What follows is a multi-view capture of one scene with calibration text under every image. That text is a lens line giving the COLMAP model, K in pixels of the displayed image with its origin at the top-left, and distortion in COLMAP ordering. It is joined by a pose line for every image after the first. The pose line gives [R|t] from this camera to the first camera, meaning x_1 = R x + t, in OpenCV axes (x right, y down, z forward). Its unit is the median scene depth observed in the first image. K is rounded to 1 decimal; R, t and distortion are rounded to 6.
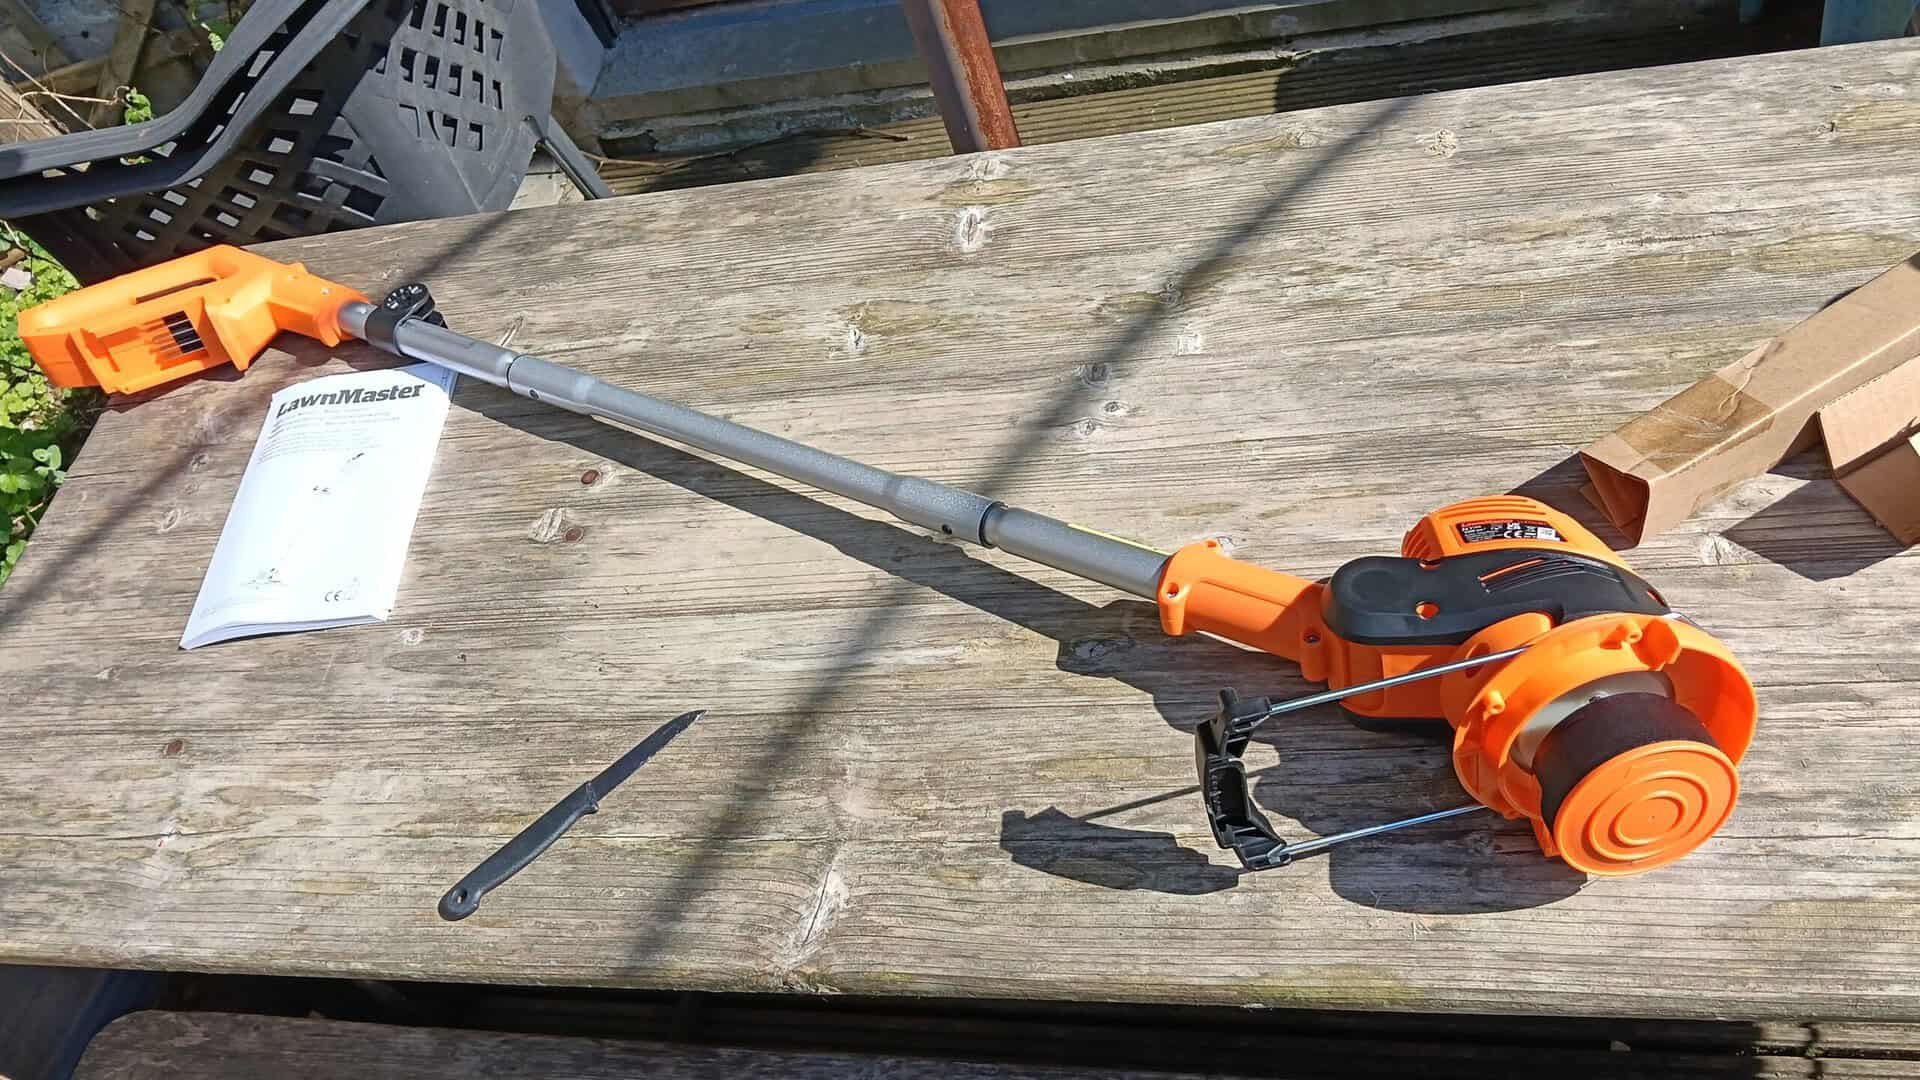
lens RADIAL K [[1548.7, 0, 993.4], [0, 1548.7, 571.8], [0, 0, 1]] dist [0.056003, -0.153476]
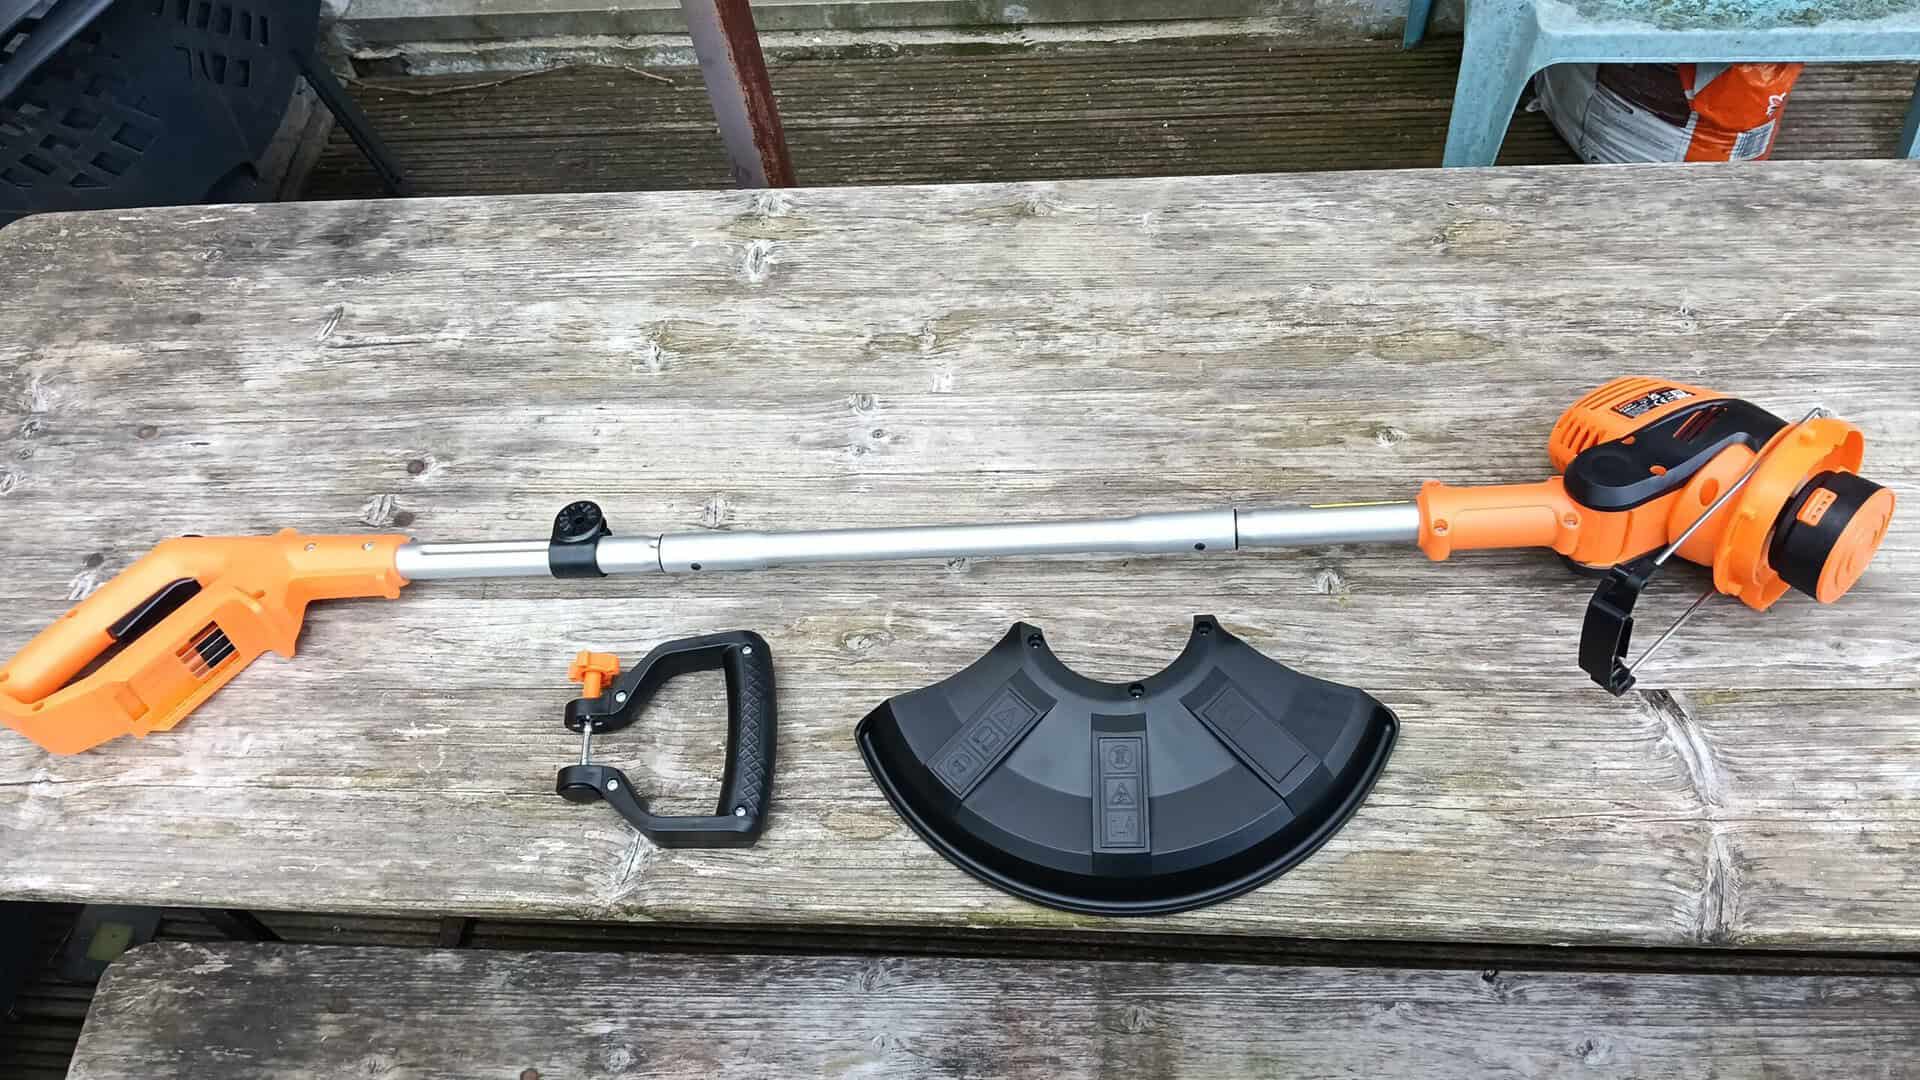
lens RADIAL K [[1548.7, 0, 974.2], [0, 1548.7, 529.1], [0, 0, 1]] dist [0.056003, -0.153476]
pose [[0.982806, 0.032848, 0.181697, -0.067950], [-0.042643, 0.997825, 0.050267, -0.097623], [-0.179650, -0.057151, 0.982069, -0.215233]]
